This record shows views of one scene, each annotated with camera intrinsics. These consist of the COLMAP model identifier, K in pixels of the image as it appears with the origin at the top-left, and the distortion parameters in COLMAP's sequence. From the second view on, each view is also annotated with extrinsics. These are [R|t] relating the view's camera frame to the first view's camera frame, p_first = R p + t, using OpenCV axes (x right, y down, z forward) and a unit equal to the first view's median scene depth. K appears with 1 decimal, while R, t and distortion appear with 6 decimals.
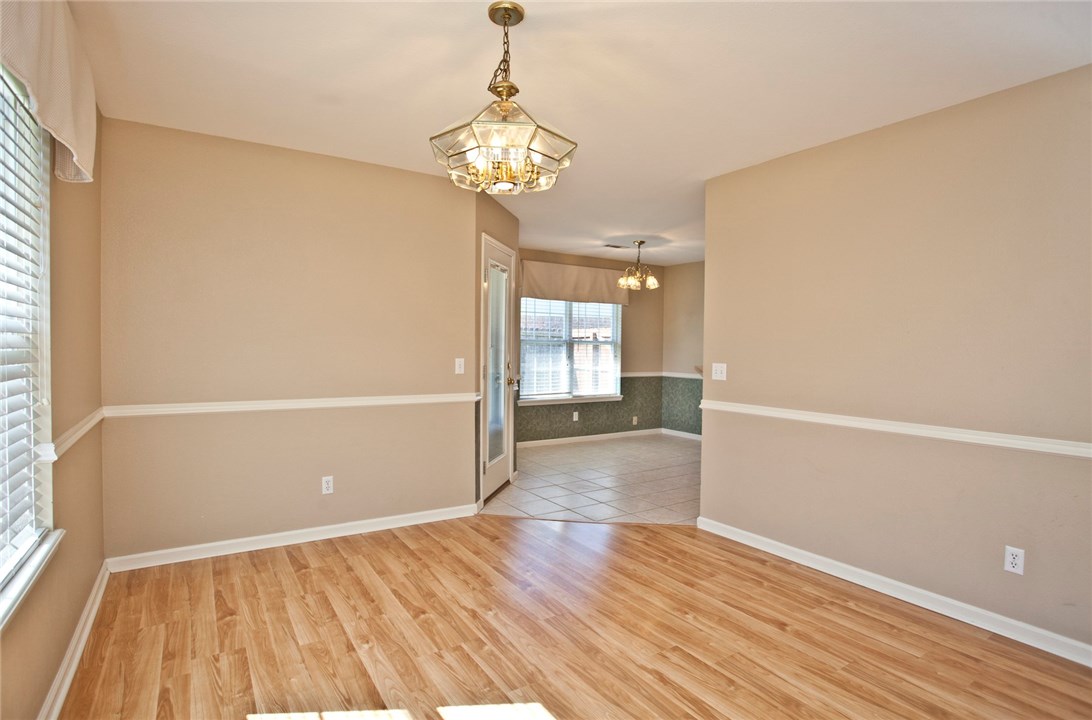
lens RADIAL K [[541.4, 0, 546.0], [0, 541.4, 360.0], [0, 0, 1]] dist [-0.072336, 0.034112]
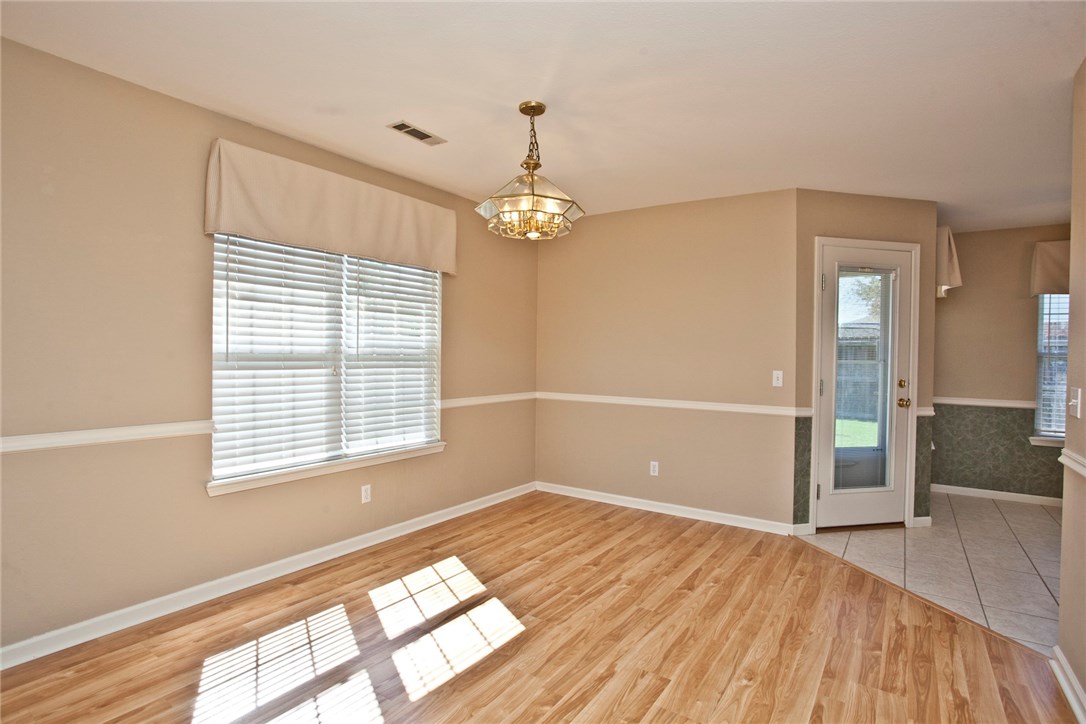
lens RADIAL K [[526.3, 0, 545.9], [0, 526.3, 361.3], [0, 0, 1]] dist [-0.073046, 0.032908]
pose [[0.393968, 0.001856, -0.919122, 0.751817], [-0.031629, 0.999433, -0.011539, 0.007050], [0.918580, 0.033617, 0.393804, 0.339619]]
